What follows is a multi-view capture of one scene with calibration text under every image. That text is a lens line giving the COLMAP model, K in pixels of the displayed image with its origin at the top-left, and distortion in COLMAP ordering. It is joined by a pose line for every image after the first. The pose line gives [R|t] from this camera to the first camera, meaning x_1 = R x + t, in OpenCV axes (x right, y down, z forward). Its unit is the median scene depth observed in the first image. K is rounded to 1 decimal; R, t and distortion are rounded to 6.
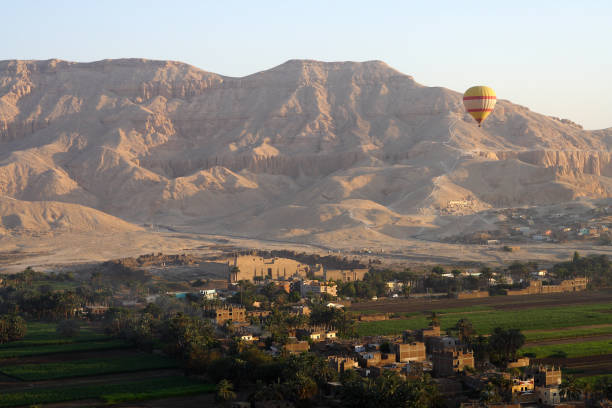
lens RADIAL K [[1349.4, 0, 306.0], [0, 1349.4, 204.0], [0, 0, 1]] dist [0.221108, 0.371384]
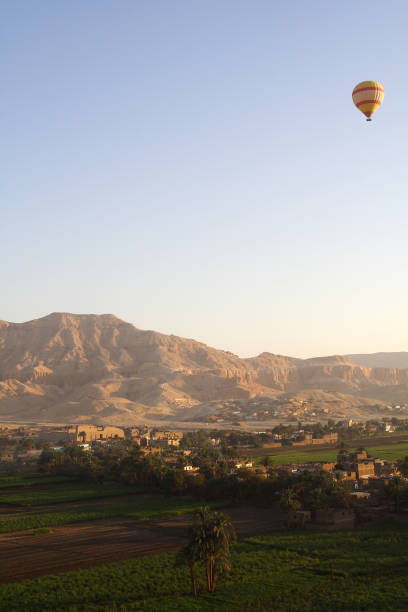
lens RADIAL K [[810.5, 0, 213.2], [0, 810.5, 307.4], [0, 0, 1]] dist [0.022812, 0.299364]
pose [[0.975421, 0.019588, 0.219479, -0.045546], [0.009469, 0.991395, -0.130559, 0.013065], [-0.220148, 0.129429, 0.966842, 0.071248]]
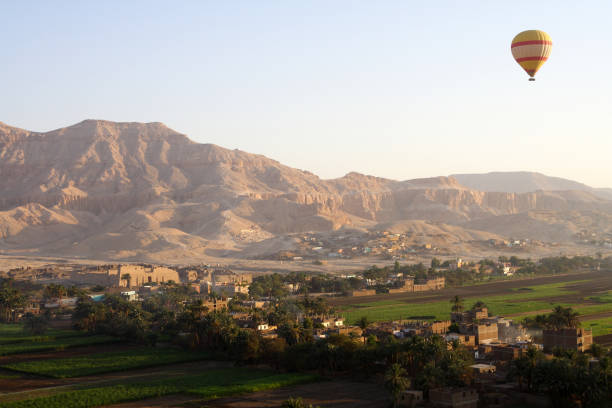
lens RADIAL K [[1008.2, 0, 306.1], [0, 1008.2, 211.1], [0, 0, 1]] dist [0.112280, 0.172747]
pose [[0.970830, 0.005058, 0.239715, -0.046285], [0.003288, 0.999403, -0.034404, 0.010547], [-0.239746, 0.034188, 0.970234, 0.075310]]
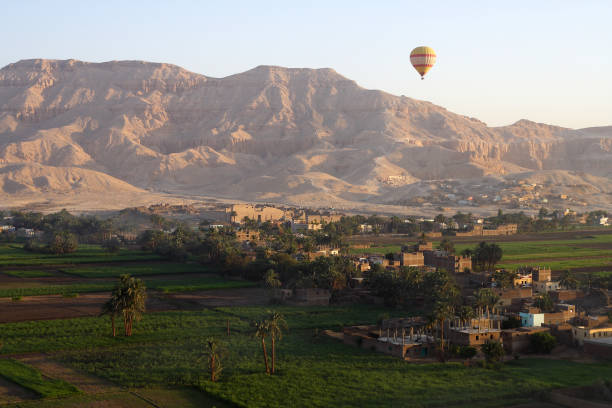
lens RADIAL K [[1046.3, 0, 306.0], [0, 1046.3, 204.0], [0, 0, 1]] dist [0.127375, 0.221782]
pose [[0.998644, 0.024085, 0.046156, -0.013153], [-0.024733, 0.999603, 0.013526, 0.010751], [-0.045812, -0.014649, 0.998843, 0.017107]]
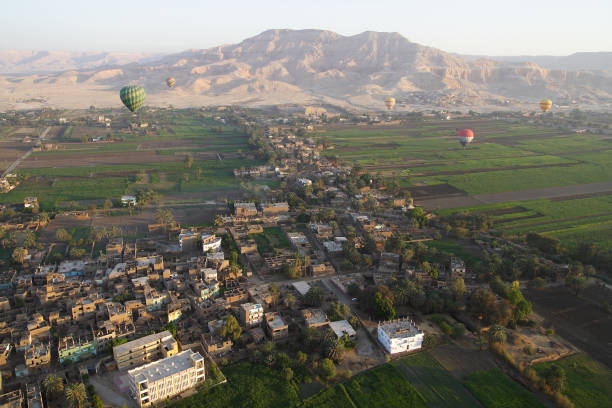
lens RADIAL K [[476.1, 0, 306.0], [0, 476.1, 204.0], [0, 0, 1]] dist [-0.098091, 0.003996]
pose [[0.981745, 0.084865, -0.170219, 0.077327], [-0.035817, 0.961417, 0.272754, -0.023313], [0.186798, -0.261678, 0.946906, -0.085648]]
